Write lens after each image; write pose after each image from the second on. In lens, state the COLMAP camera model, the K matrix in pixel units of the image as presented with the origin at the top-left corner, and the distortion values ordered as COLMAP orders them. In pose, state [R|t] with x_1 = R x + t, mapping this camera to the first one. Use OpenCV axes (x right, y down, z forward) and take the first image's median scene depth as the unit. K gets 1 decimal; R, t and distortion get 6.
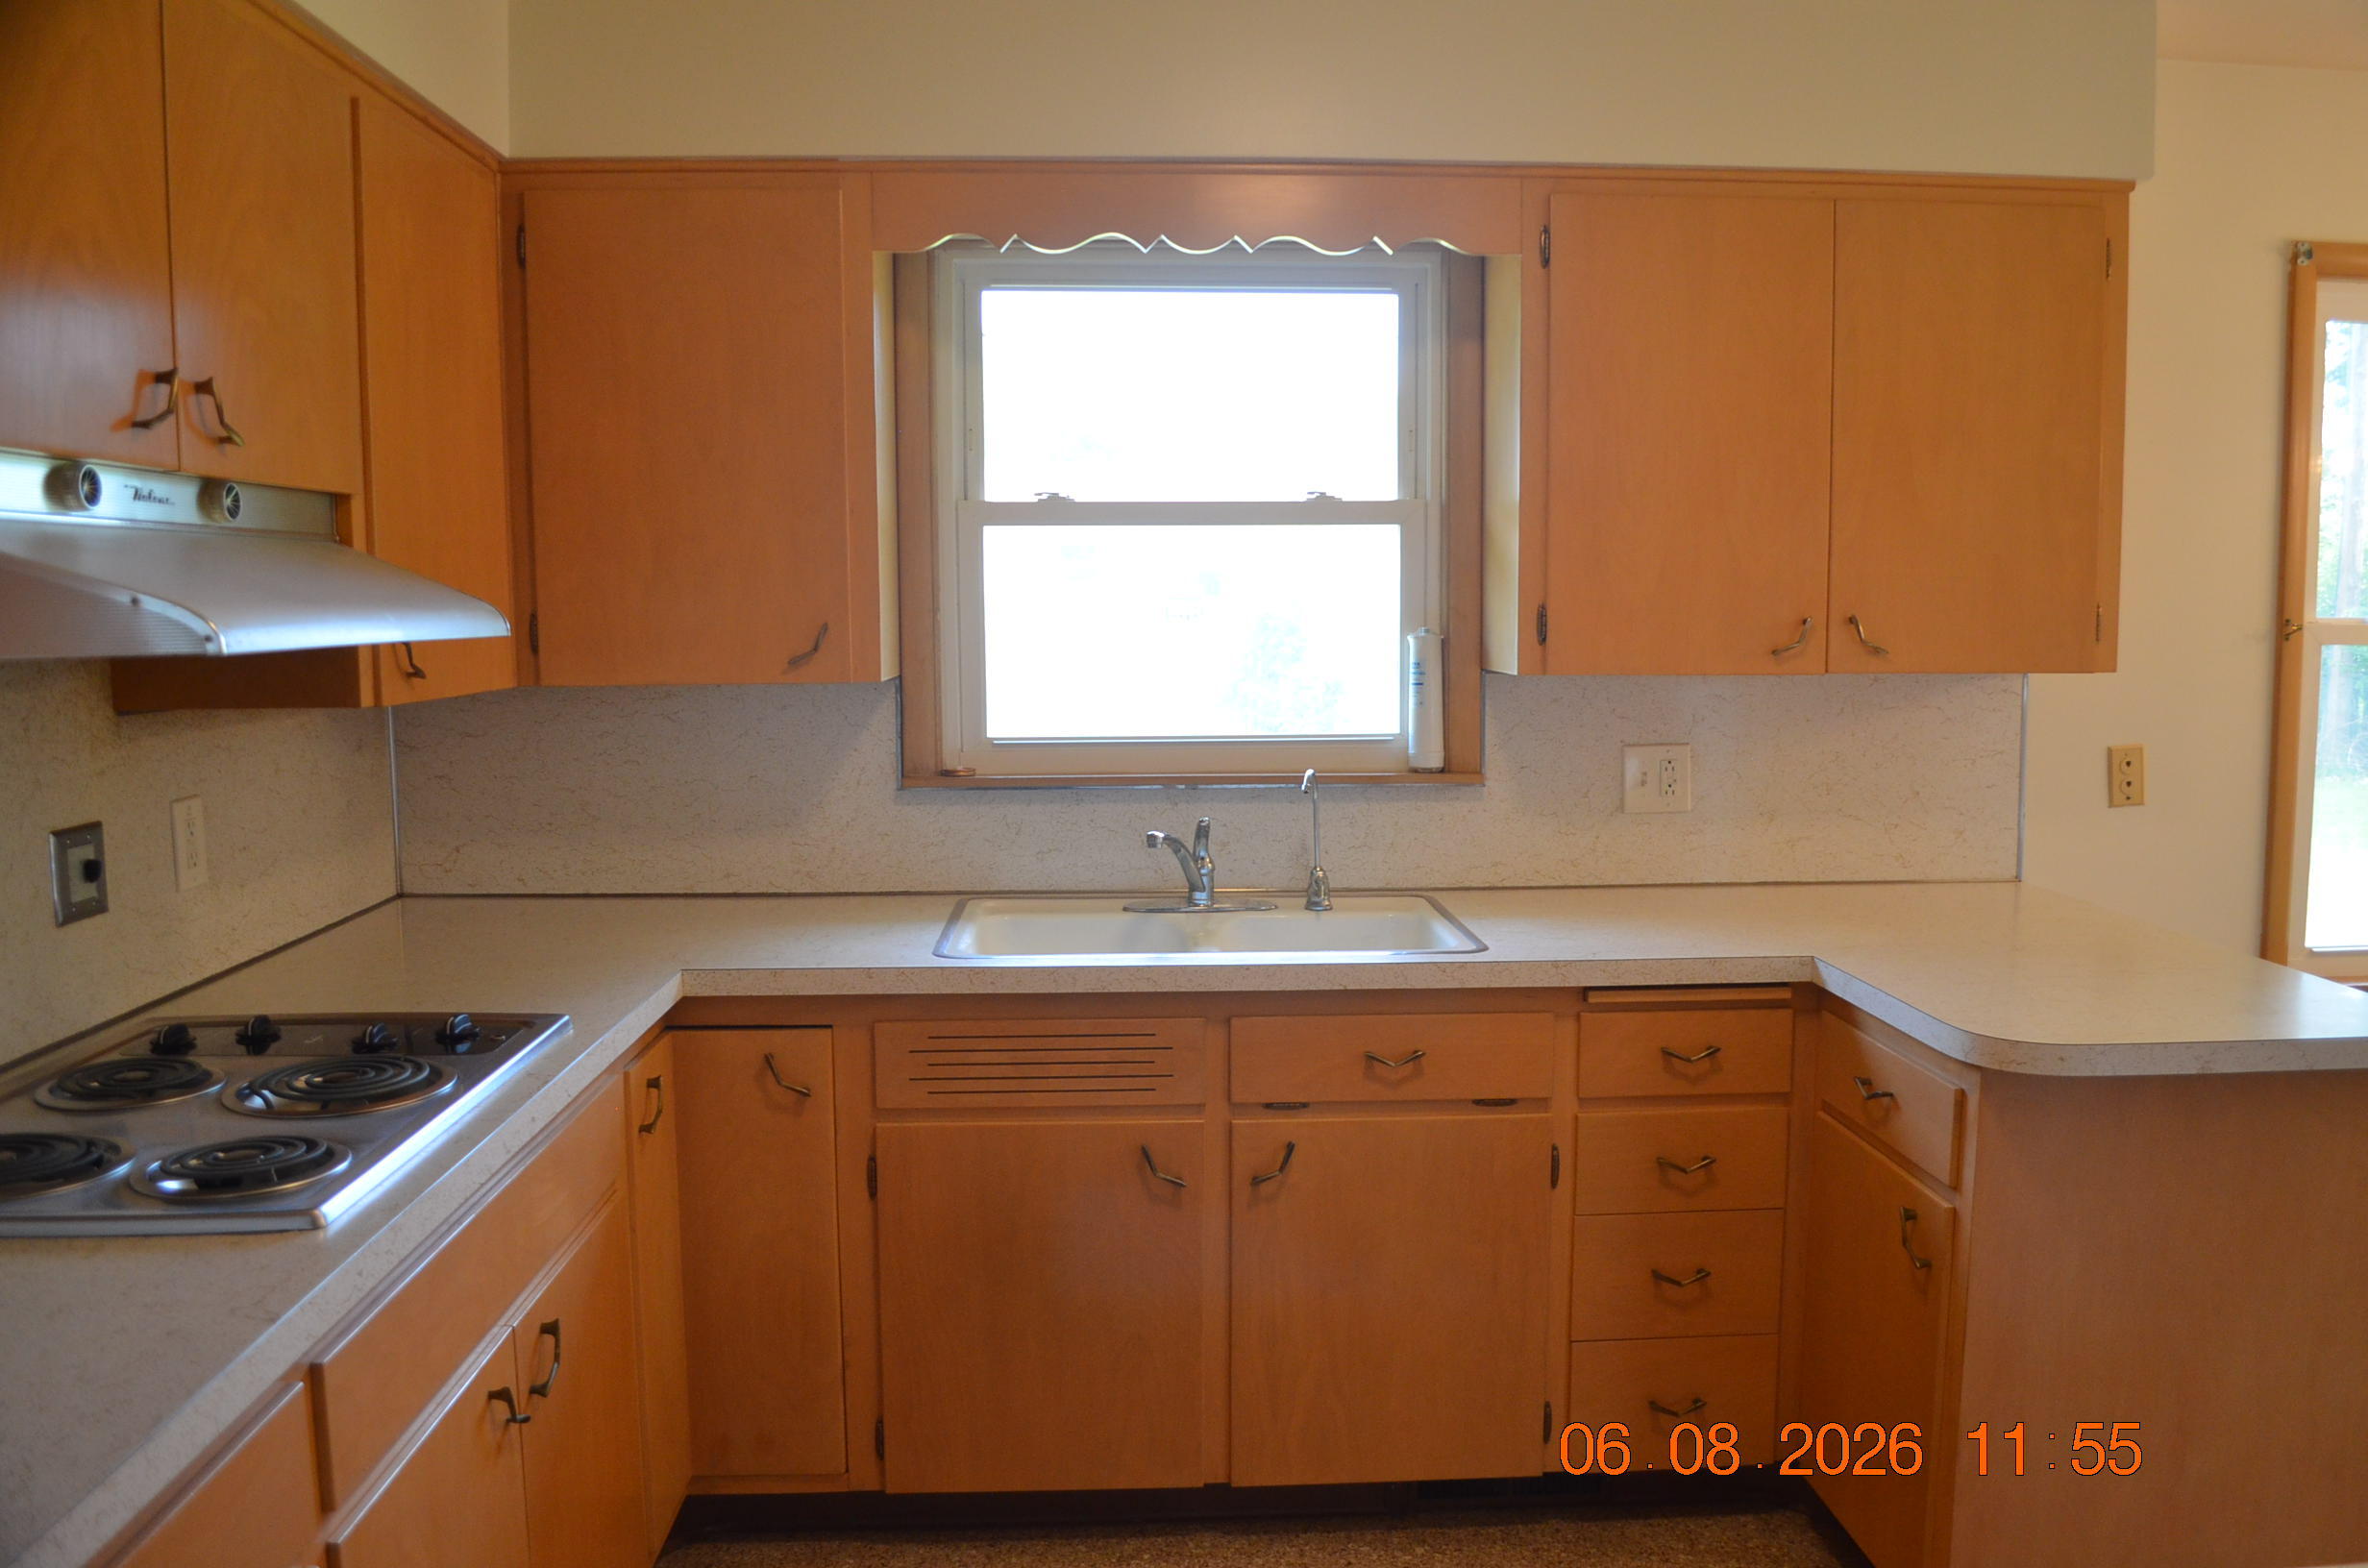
lens RADIAL K [[1856.4, 0, 1192.2], [0, 1856.4, 799.8], [0, 0, 1]] dist [-0.080726, 0.005550]
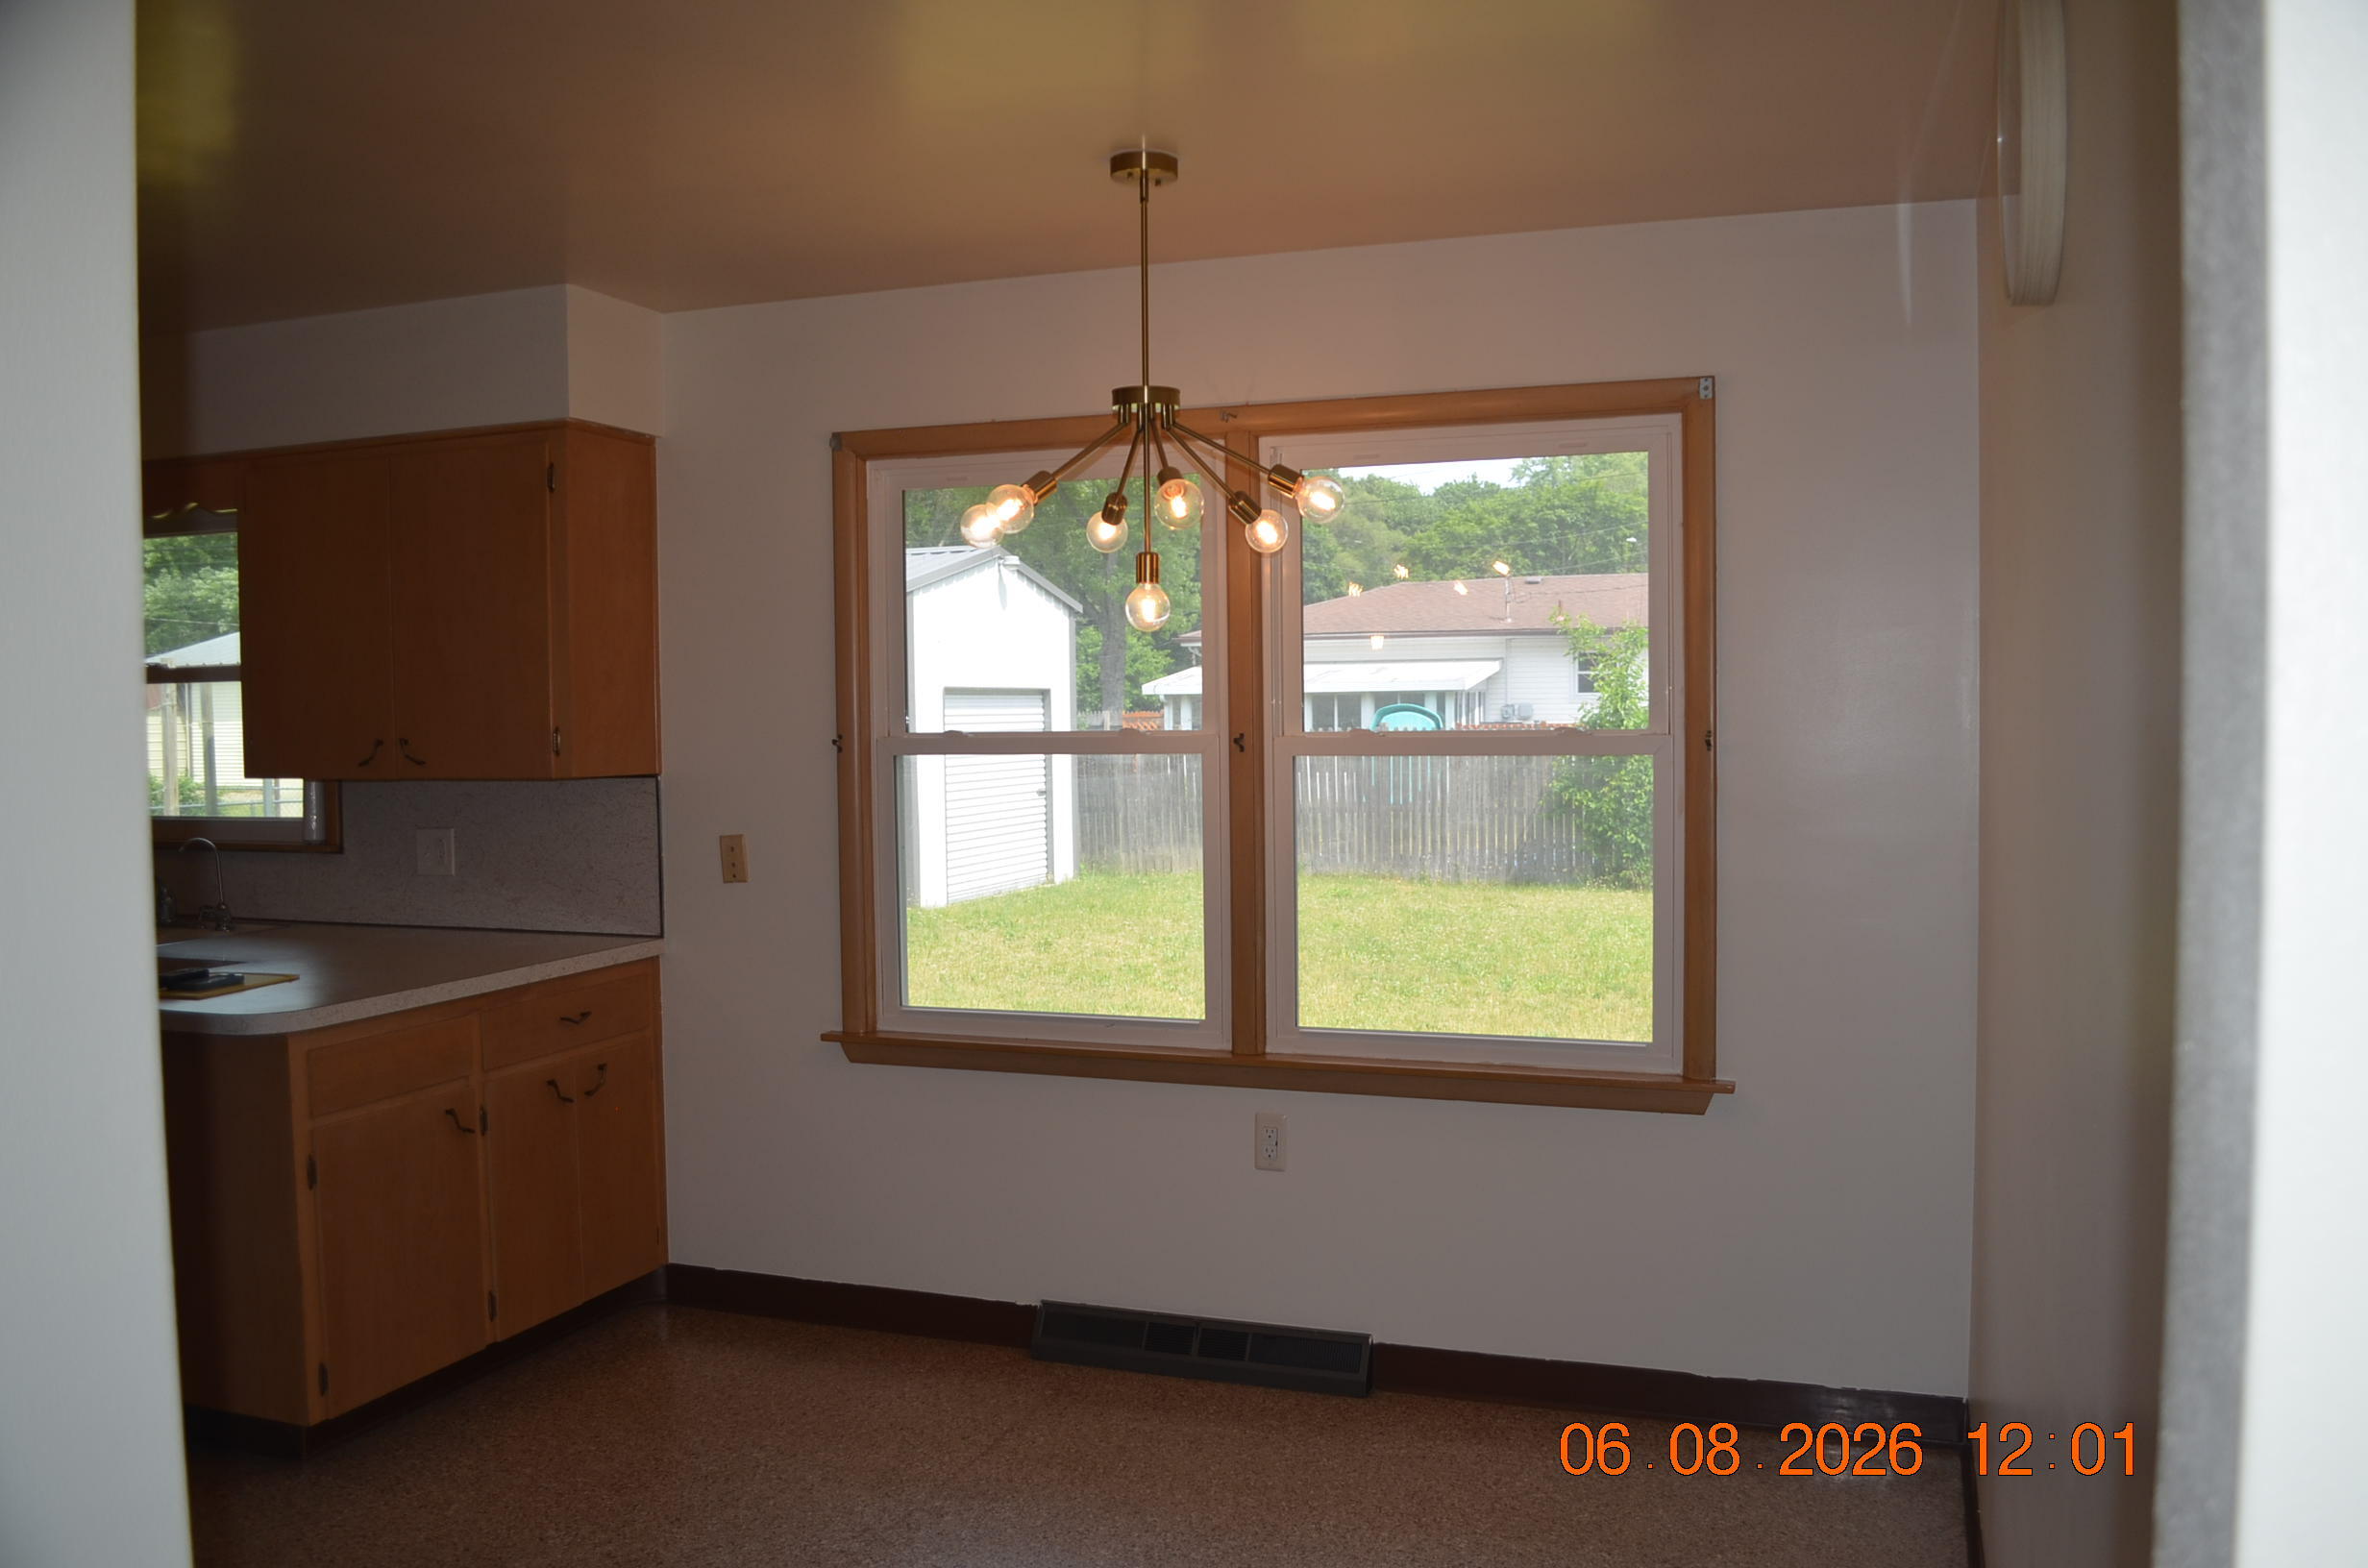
lens RADIAL K [[1856.4, 0, 1192.2], [0, 1856.4, 799.8], [0, 0, 1]] dist [-0.080726, 0.005550]
pose [[0.922095, 0.010604, -0.386817, 1.348295], [-0.033813, 0.998009, -0.053244, 0.003810], [0.385483, 0.062176, 0.920618, -0.082945]]
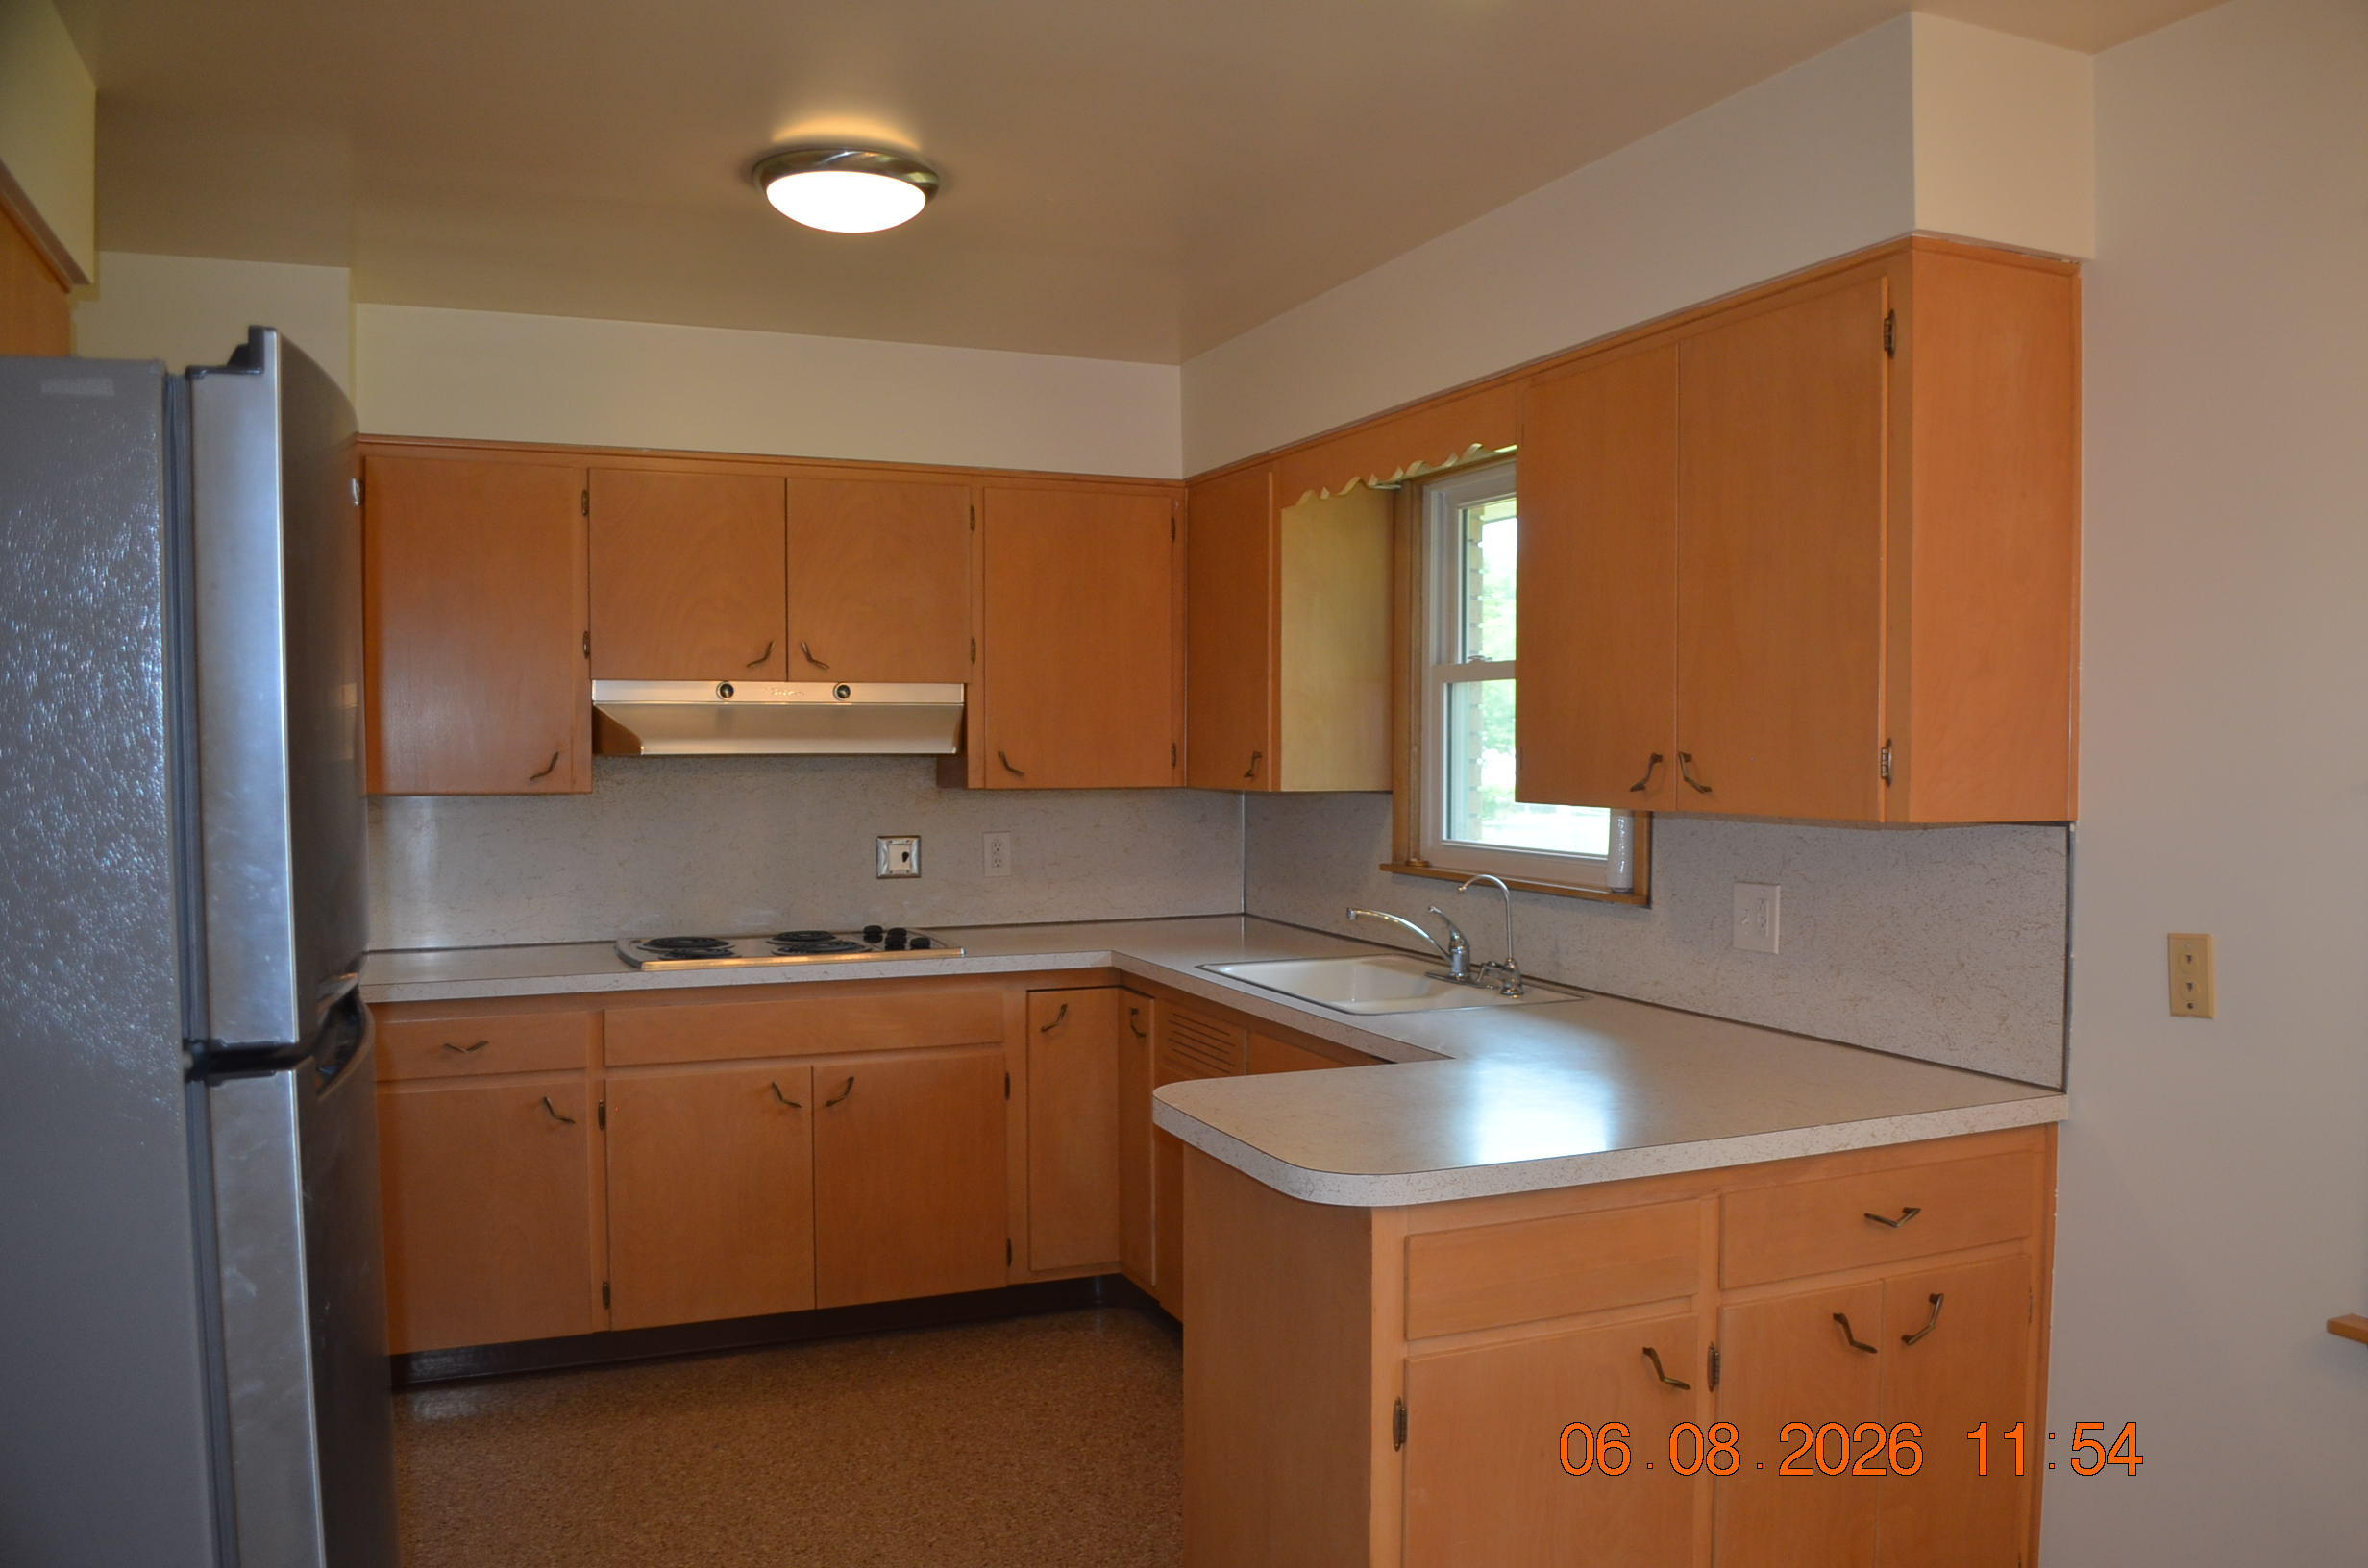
lens RADIAL K [[1834.0, 0, 1229.7], [0, 1834.0, 800.0], [0, 0, 1]] dist [-0.094309, 0.001264]
pose [[0.356833, 0.034007, -0.933549, 1.070499], [-0.105853, 0.994373, -0.004237, -0.040469], [0.928152, 0.100331, 0.358425, 0.380022]]
